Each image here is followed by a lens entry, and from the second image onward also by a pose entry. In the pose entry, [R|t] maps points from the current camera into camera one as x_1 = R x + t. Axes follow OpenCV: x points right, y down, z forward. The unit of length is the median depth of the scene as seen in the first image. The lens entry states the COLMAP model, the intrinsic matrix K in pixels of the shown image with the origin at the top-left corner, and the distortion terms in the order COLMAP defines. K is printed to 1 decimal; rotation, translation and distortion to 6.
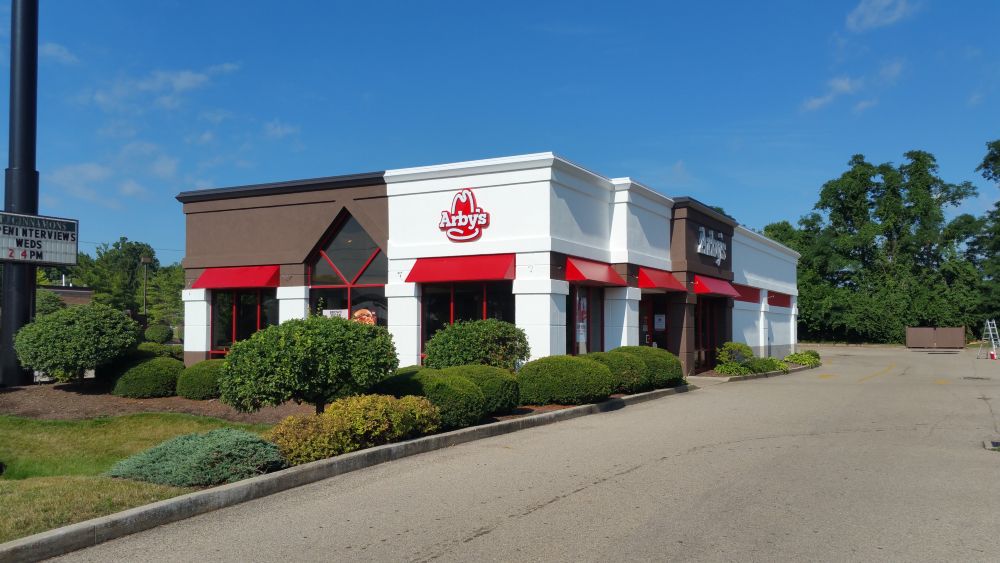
lens RADIAL K [[776.4, 0, 525.0], [0, 776.4, 291.4], [0, 0, 1]] dist [0.073470, -0.076413]
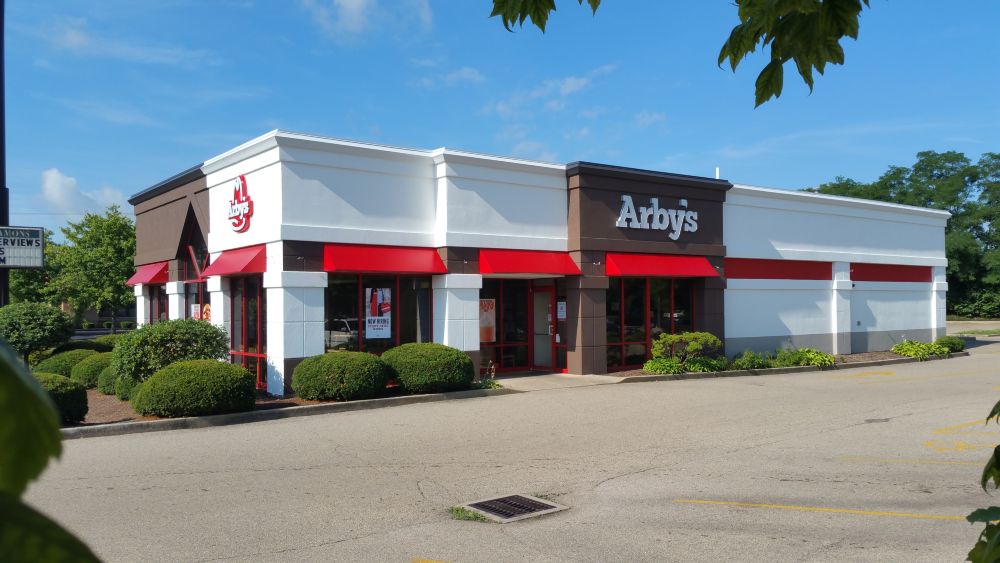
lens RADIAL K [[776.4, 0, 541.1], [0, 776.4, 287.1], [0, 0, 1]] dist [0.073470, -0.076413]
pose [[0.923165, -0.021741, -0.383789, 0.565859], [0.032010, 0.999280, 0.020390, -0.005212], [0.383069, -0.031108, 0.923196, 0.237691]]
